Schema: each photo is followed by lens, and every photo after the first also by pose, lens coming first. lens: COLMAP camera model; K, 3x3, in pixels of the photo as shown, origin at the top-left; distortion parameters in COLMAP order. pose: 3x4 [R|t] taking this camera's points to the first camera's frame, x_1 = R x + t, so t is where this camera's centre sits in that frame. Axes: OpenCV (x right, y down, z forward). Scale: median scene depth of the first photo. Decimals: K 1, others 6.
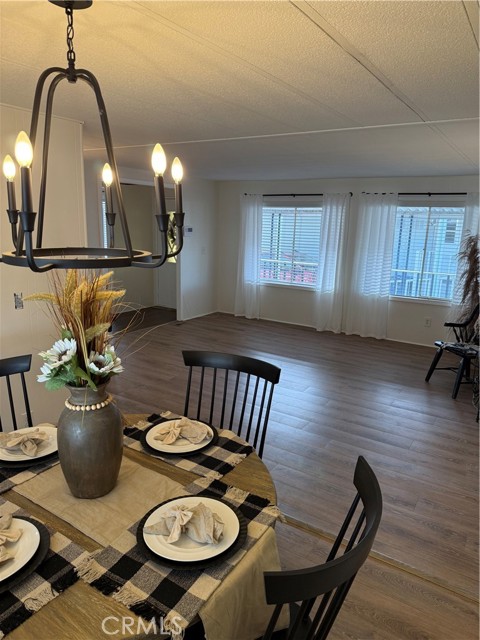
lens RADIAL K [[448.1, 0, 240.0], [0, 448.1, 320.0], [0, 0, 1]] dist [0.199217, -0.367031]
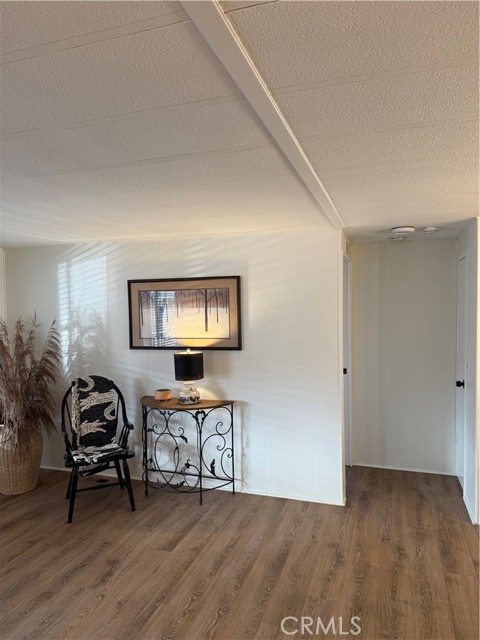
lens RADIAL K [[448.3, 0, 241.8], [0, 448.3, 321.6], [0, 0, 1]] dist [0.114856, -0.154549]
pose [[-0.257117, -0.058099, 0.964632, -0.295998], [0.212567, 0.970344, 0.115101, -0.177173], [-0.942712, 0.234644, -0.237142, 0.784723]]
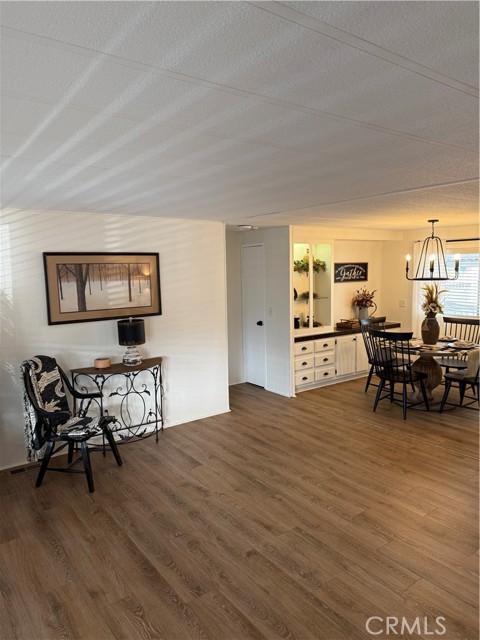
lens RADIAL K [[448.3, 0, 241.8], [0, 448.3, 321.6], [0, 0, 1]] dist [0.114856, -0.154549]
pose [[-0.940989, -0.051667, 0.334471, -0.040202], [0.064603, 0.942684, 0.327373, -0.317775], [-0.332215, 0.329662, -0.883717, 1.365967]]
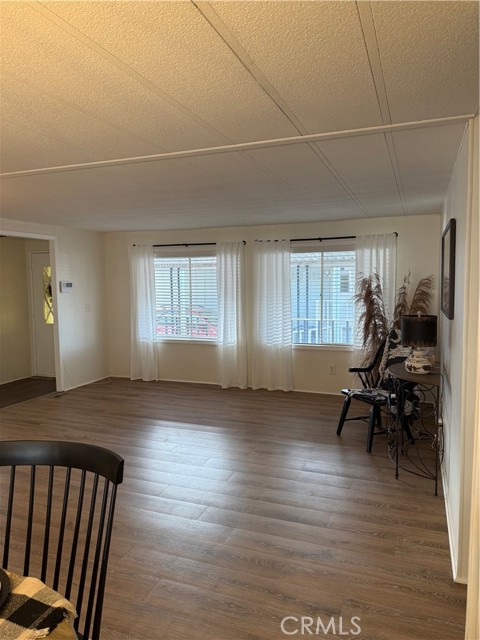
lens RADIAL K [[448.3, 0, 241.8], [0, 448.3, 321.6], [0, 0, 1]] dist [0.114856, -0.154549]
pose [[0.979397, -0.059191, 0.193073, 0.054903], [0.083099, 0.989509, -0.118178, 0.002036], [-0.184052, 0.131787, 0.974042, 0.122074]]
